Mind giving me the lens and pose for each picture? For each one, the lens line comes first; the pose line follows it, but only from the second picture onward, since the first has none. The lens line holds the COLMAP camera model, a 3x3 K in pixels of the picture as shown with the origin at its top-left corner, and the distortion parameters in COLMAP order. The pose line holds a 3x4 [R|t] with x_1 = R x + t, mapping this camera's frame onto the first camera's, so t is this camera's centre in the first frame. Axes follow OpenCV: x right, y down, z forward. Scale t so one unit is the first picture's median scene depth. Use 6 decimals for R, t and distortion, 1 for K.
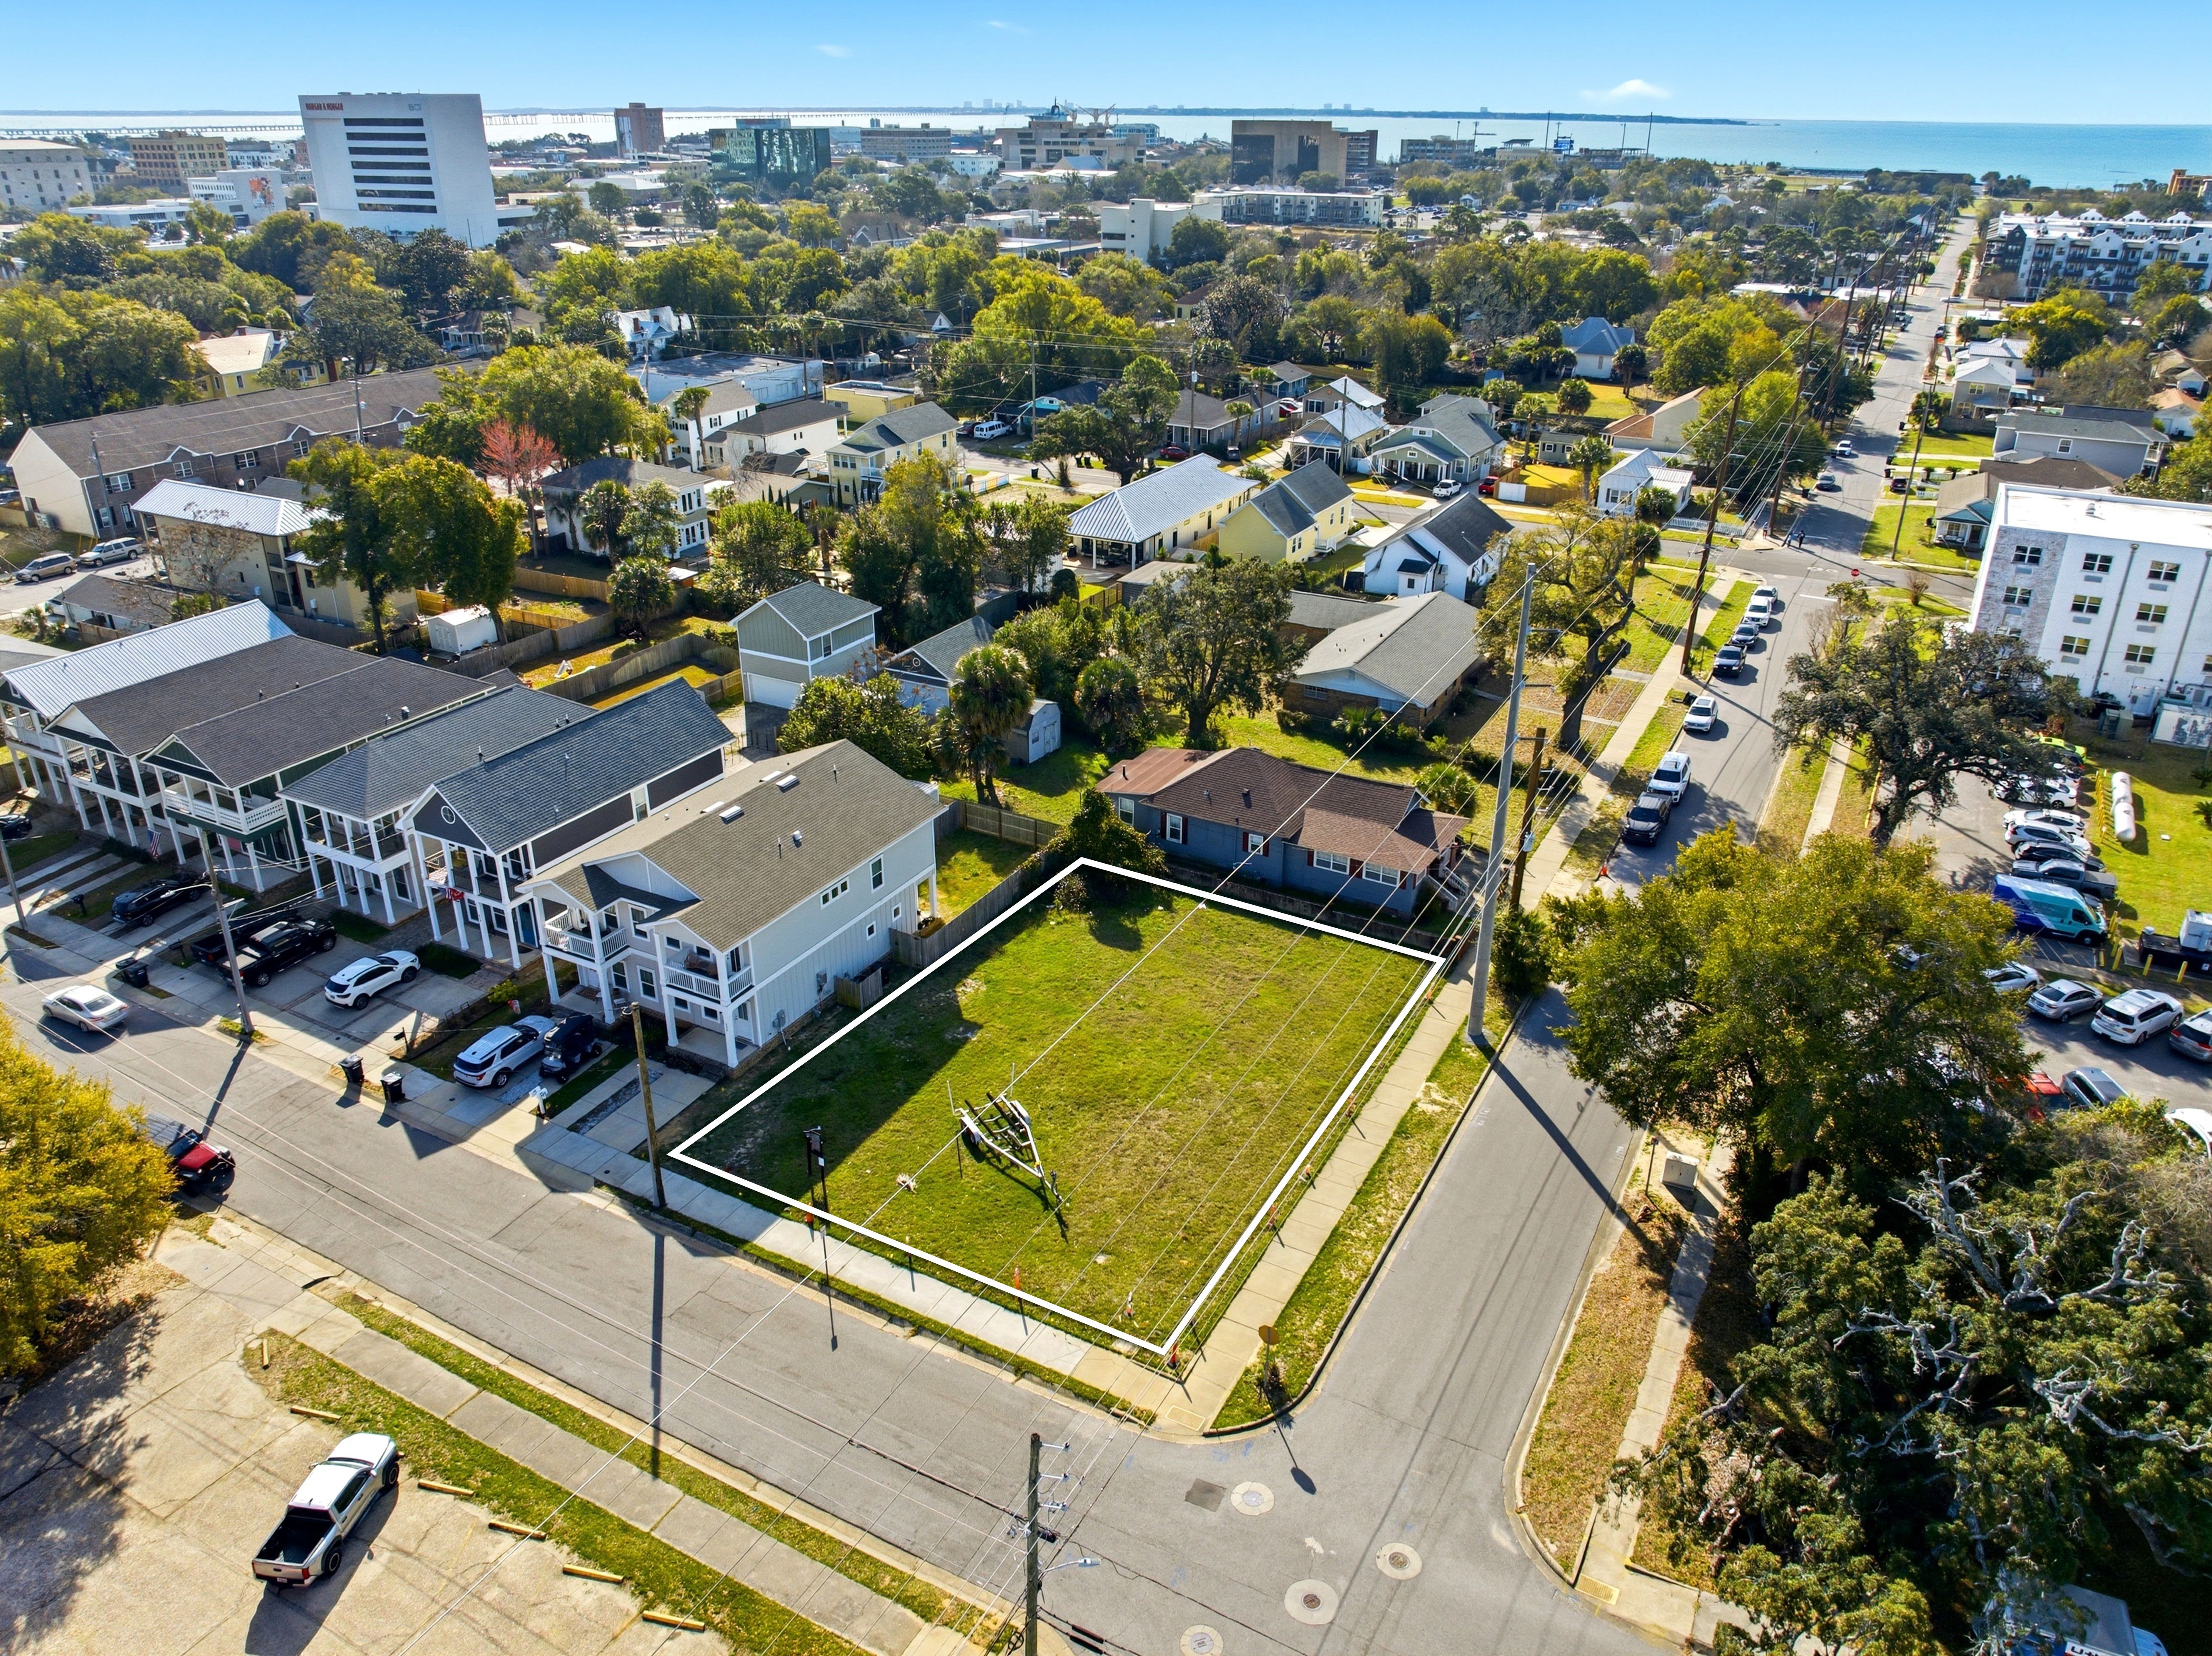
lens RADIAL K [[1563.1, 0, 1112.4], [0, 1563.1, 822.7], [0, 0, 1]] dist [-0.060099, 0.035200]
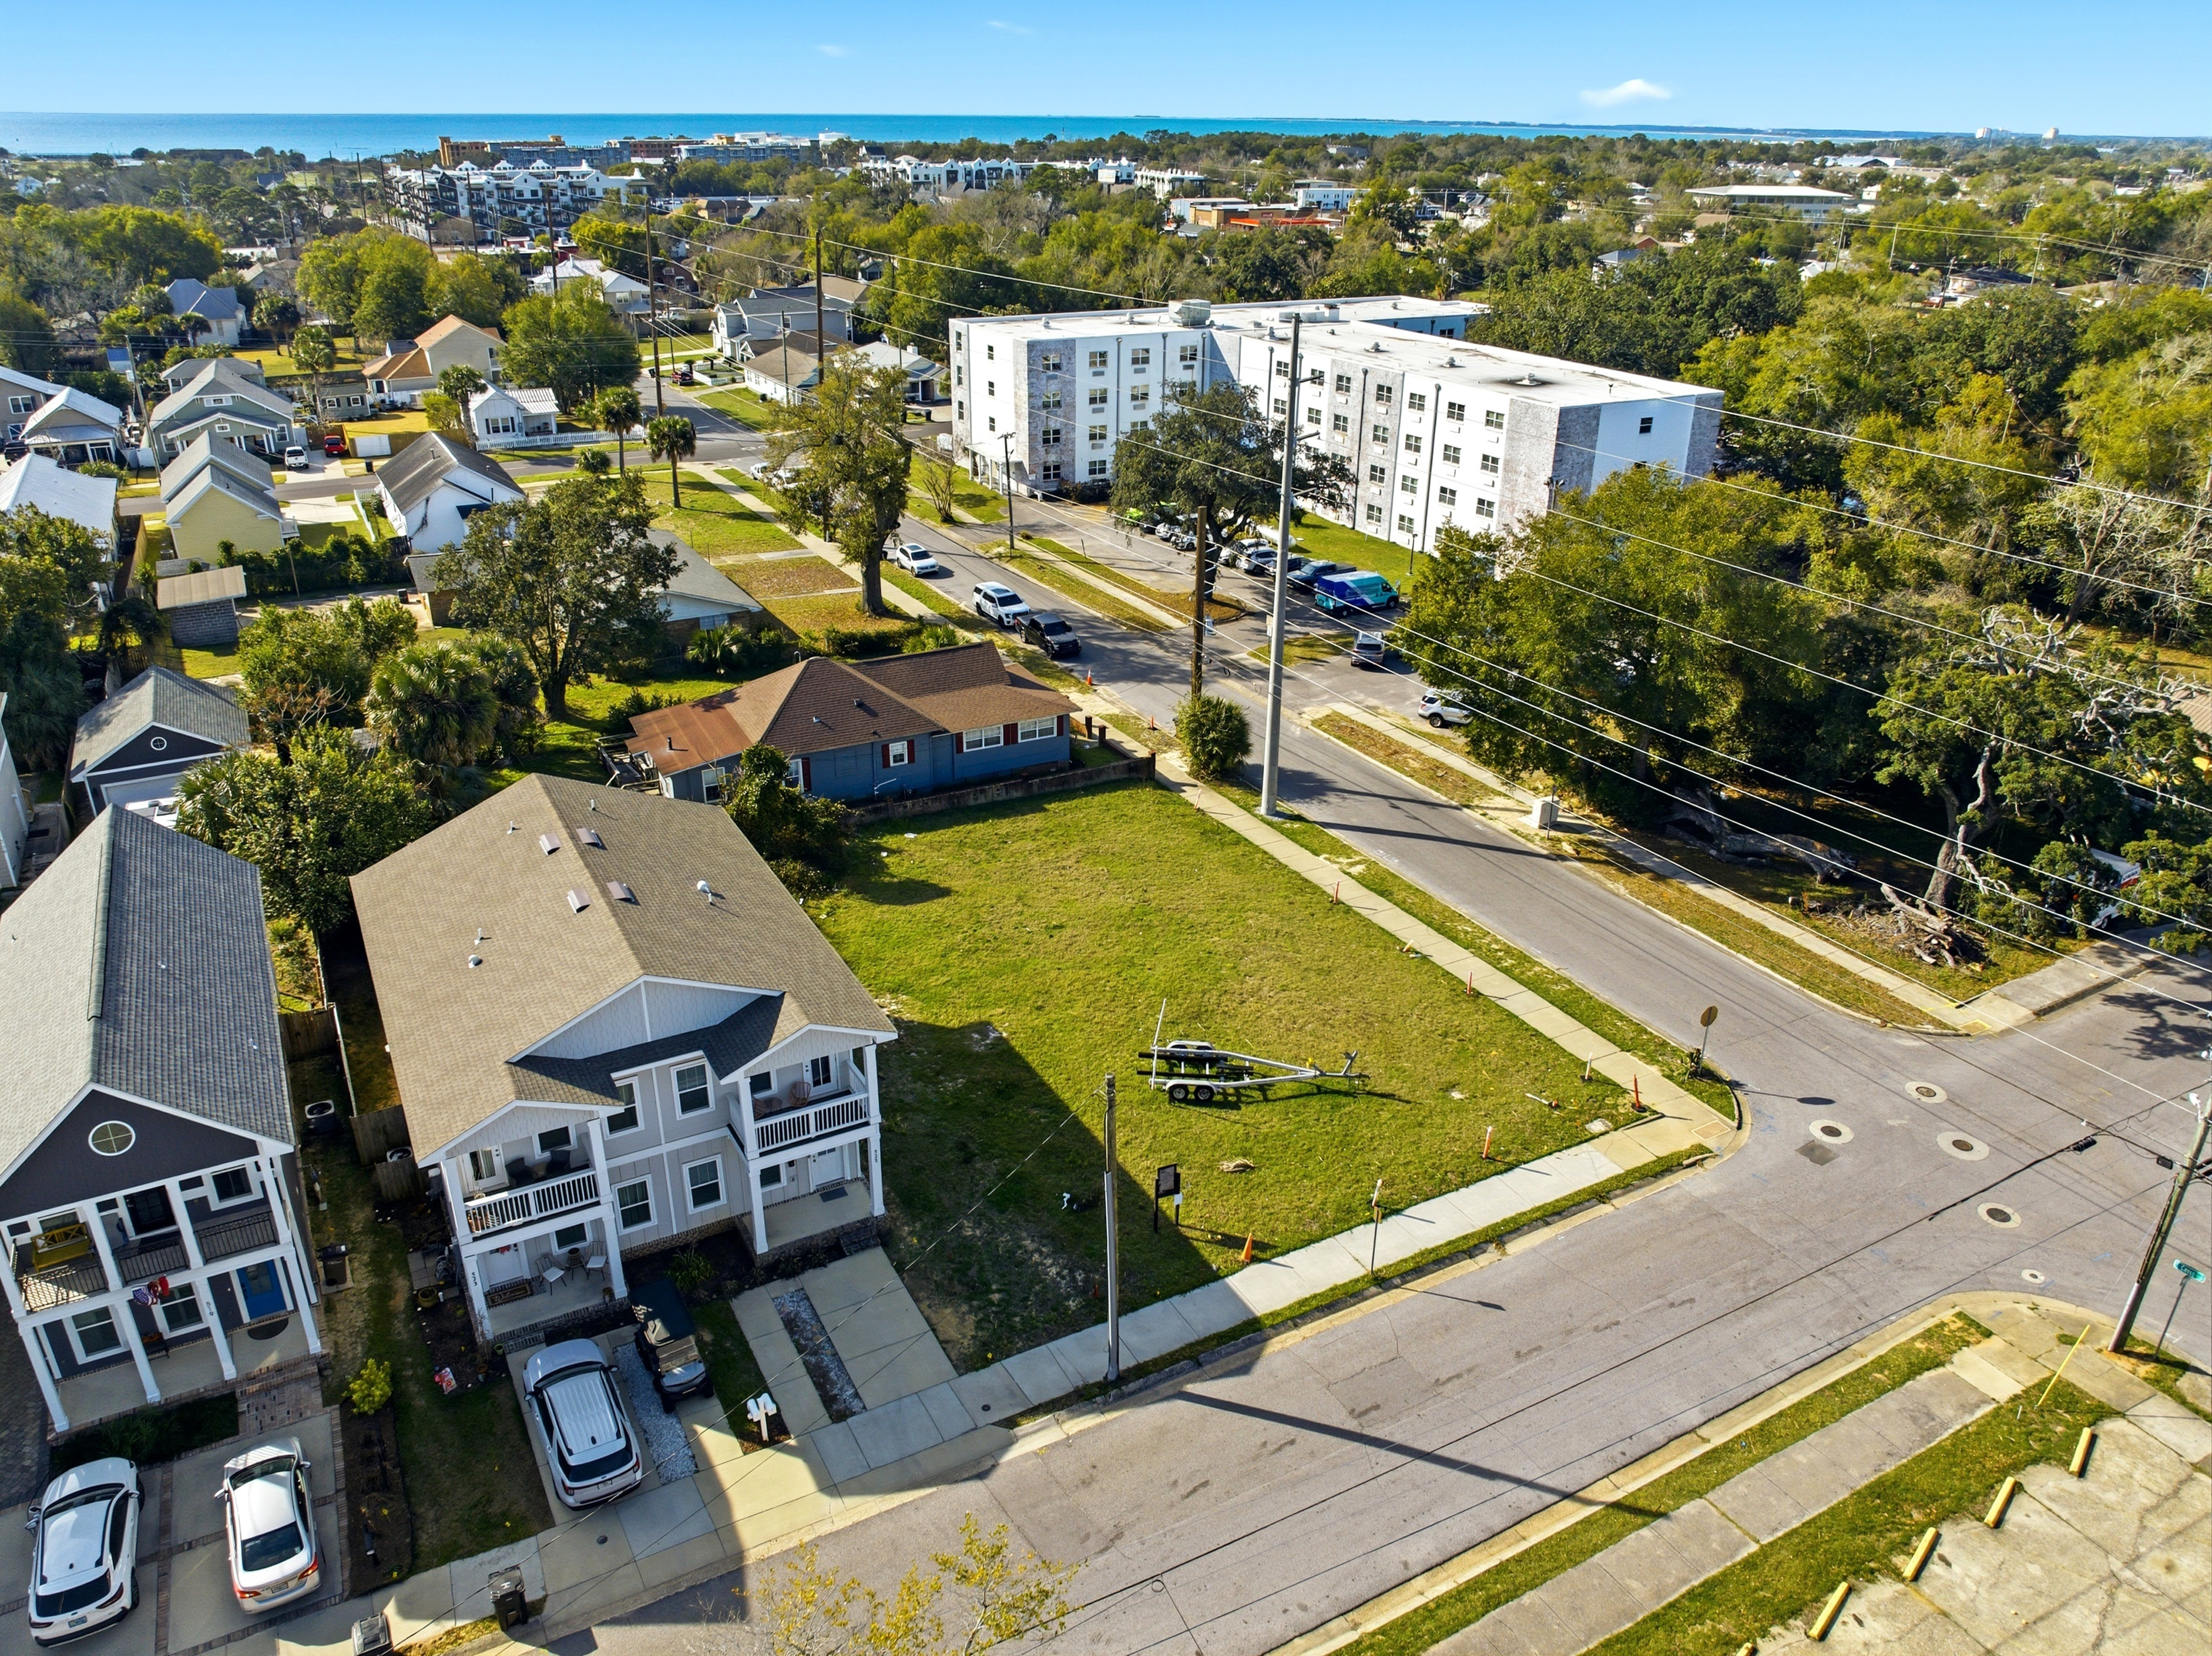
lens RADIAL K [[1559.2, 0, 1115.2], [0, 1559.2, 822.4], [0, 0, 1]] dist [-0.038820, 0.002506]
pose [[0.536607, -0.349643, 0.767986, -0.438419], [0.346345, 0.921183, 0.177391, -0.052506], [-0.769479, 0.170799, 0.615410, 0.340536]]
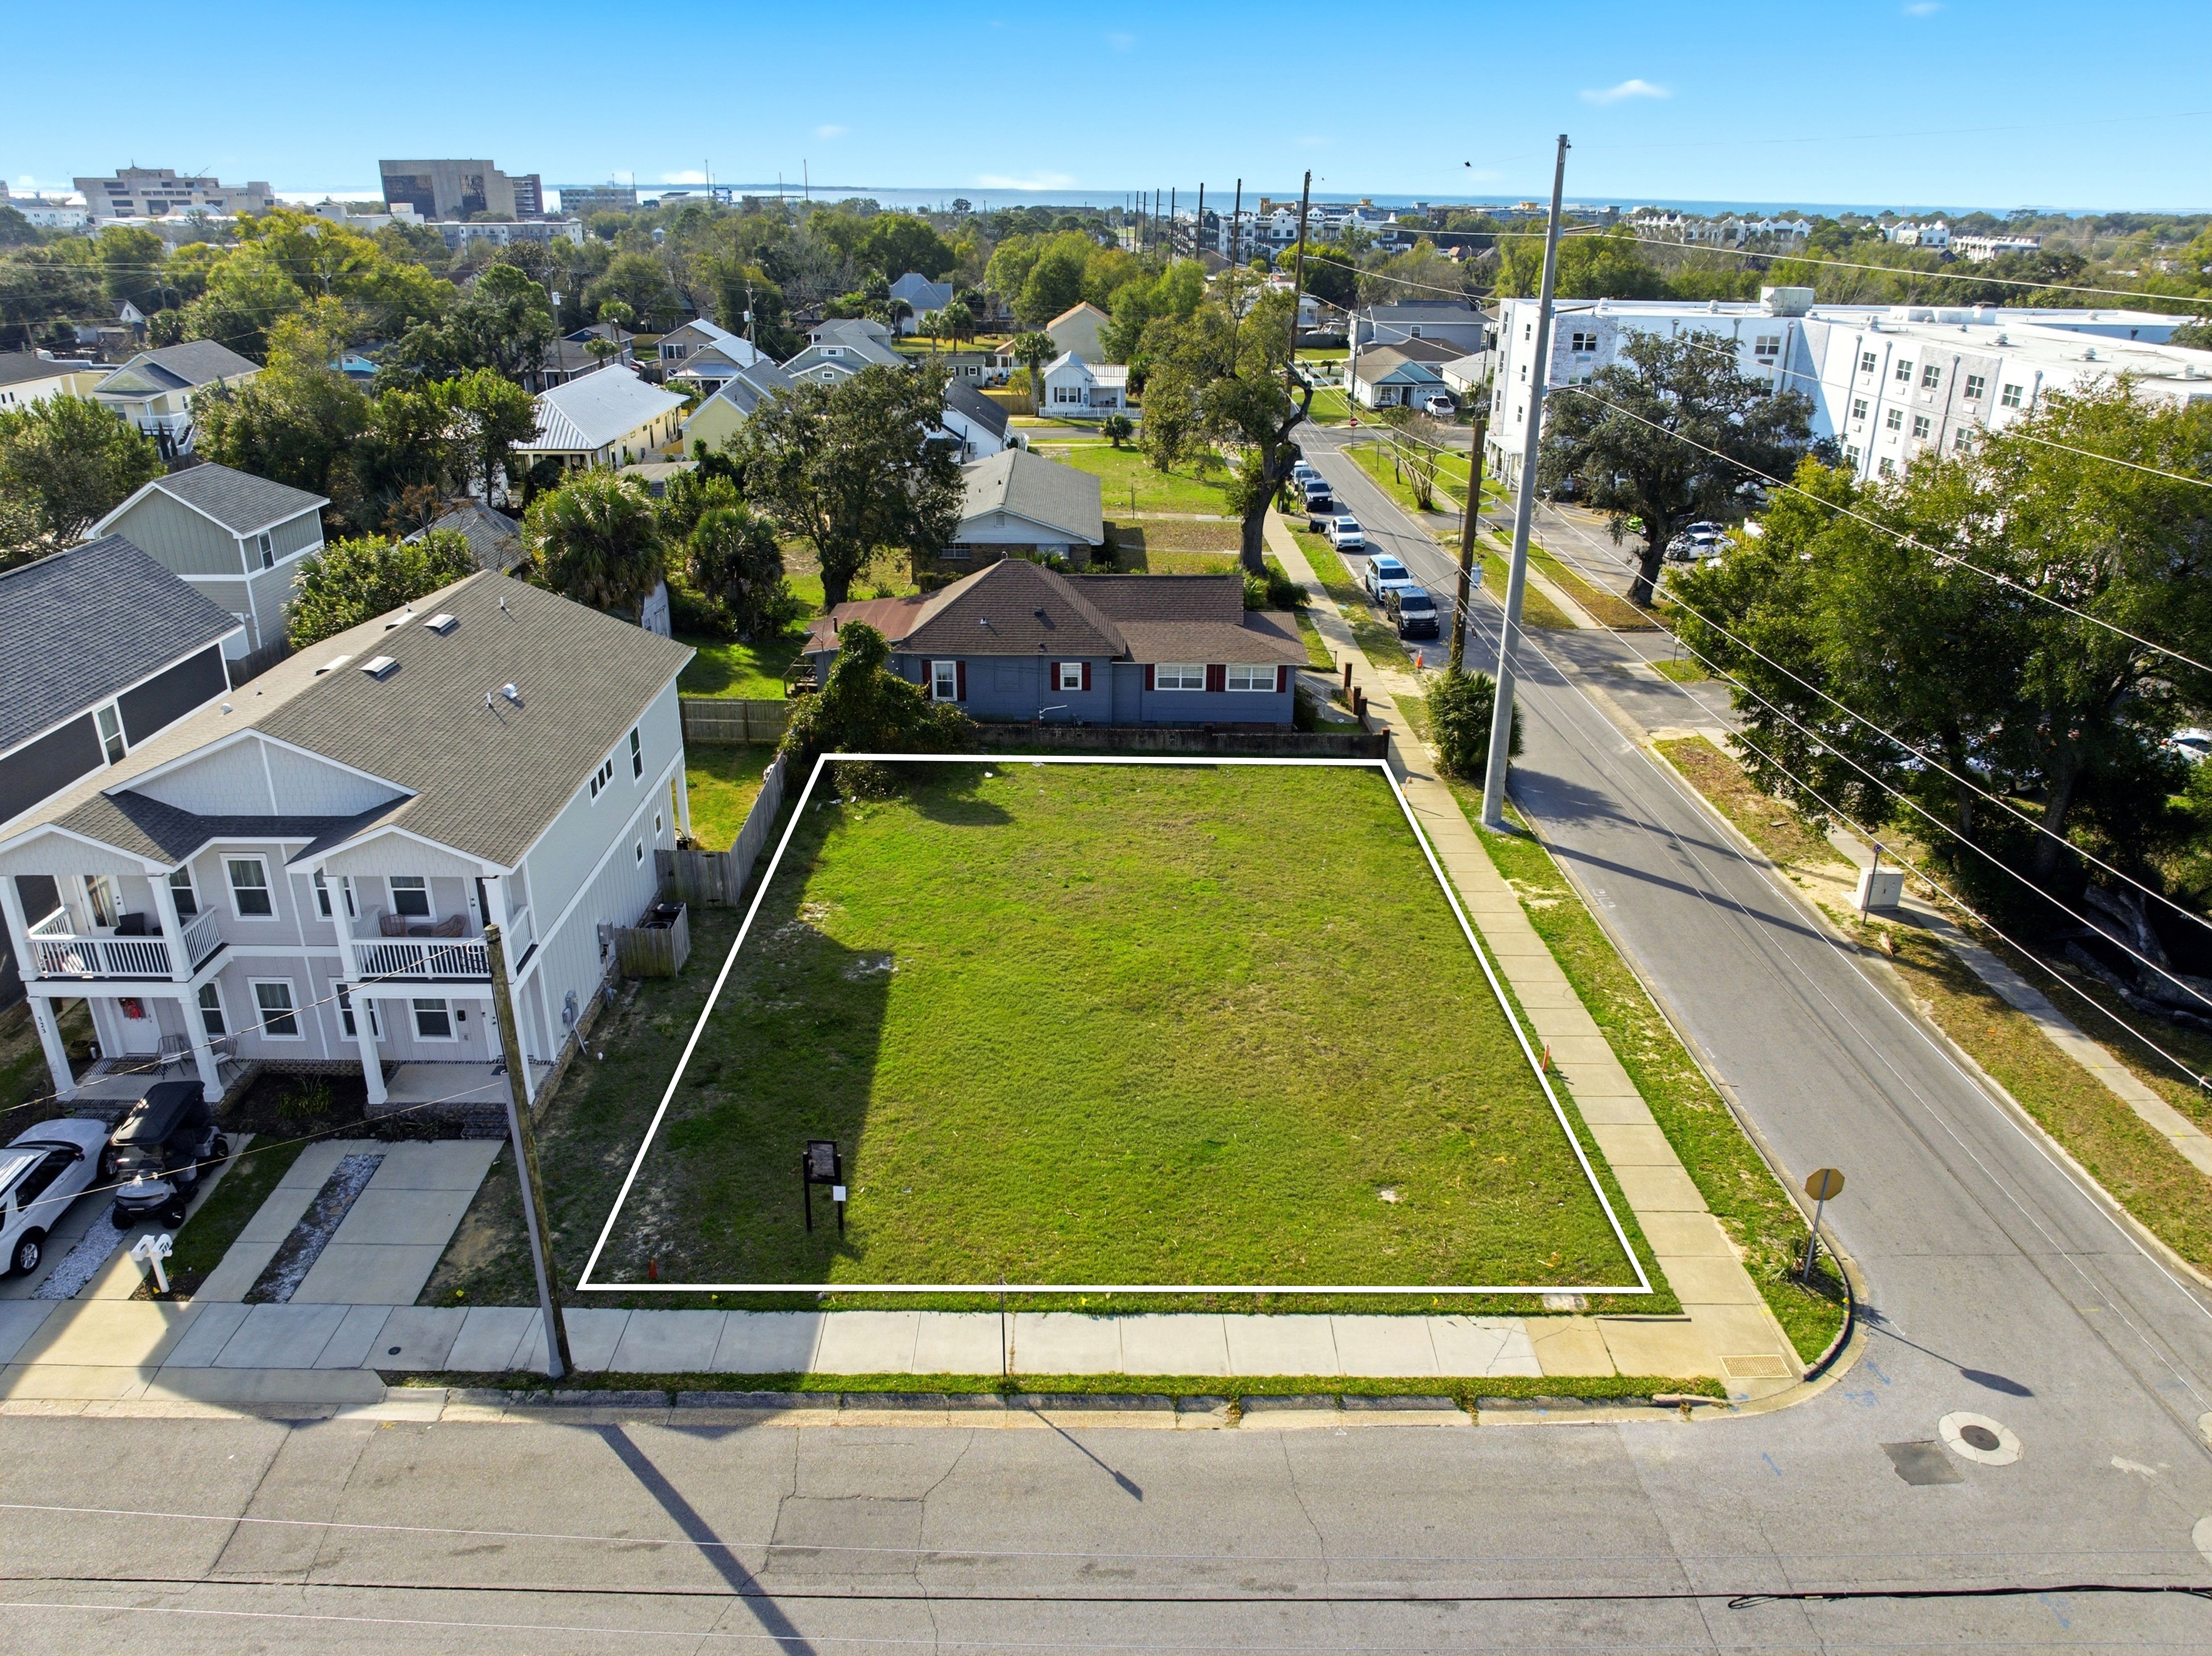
lens RADIAL K [[1559.2, 0, 1115.2], [0, 1559.2, 822.4], [0, 0, 1]] dist [-0.038820, 0.002506]
pose [[0.872038, -0.182227, 0.454250, -0.201023], [0.201329, 0.979502, 0.006440, 0.069395], [-0.446113, 0.085838, 0.890851, 0.300643]]
